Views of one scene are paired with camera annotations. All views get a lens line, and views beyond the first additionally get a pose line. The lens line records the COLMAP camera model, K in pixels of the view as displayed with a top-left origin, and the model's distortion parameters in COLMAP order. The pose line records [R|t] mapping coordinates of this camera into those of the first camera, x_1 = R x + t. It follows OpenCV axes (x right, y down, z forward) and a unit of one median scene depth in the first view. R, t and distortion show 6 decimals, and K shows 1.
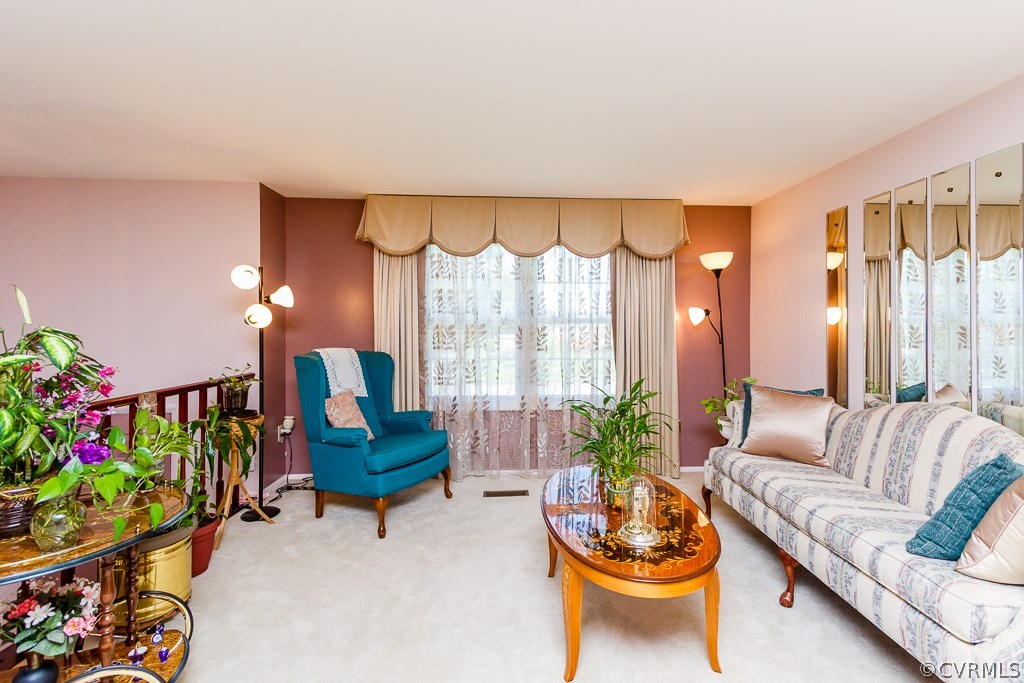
lens RADIAL K [[470.3, 0, 542.9], [0, 470.3, 319.0], [0, 0, 1]] dist [-0.000665, -0.002999]
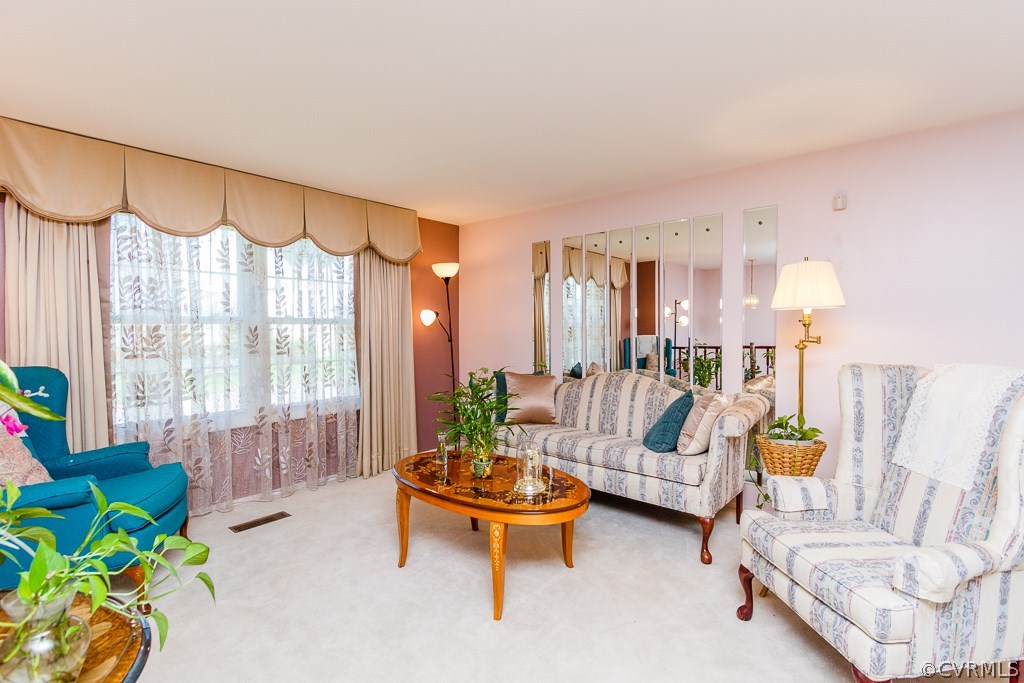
lens RADIAL K [[470.3, 0, 519.4], [0, 470.3, 334.7], [0, 0, 1]] dist [-0.000665, -0.002999]
pose [[0.691725, -0.013379, 0.722037, -0.336156], [-0.004637, 0.999725, 0.022966, 0.007511], [-0.722146, -0.019234, 0.691473, 0.065030]]
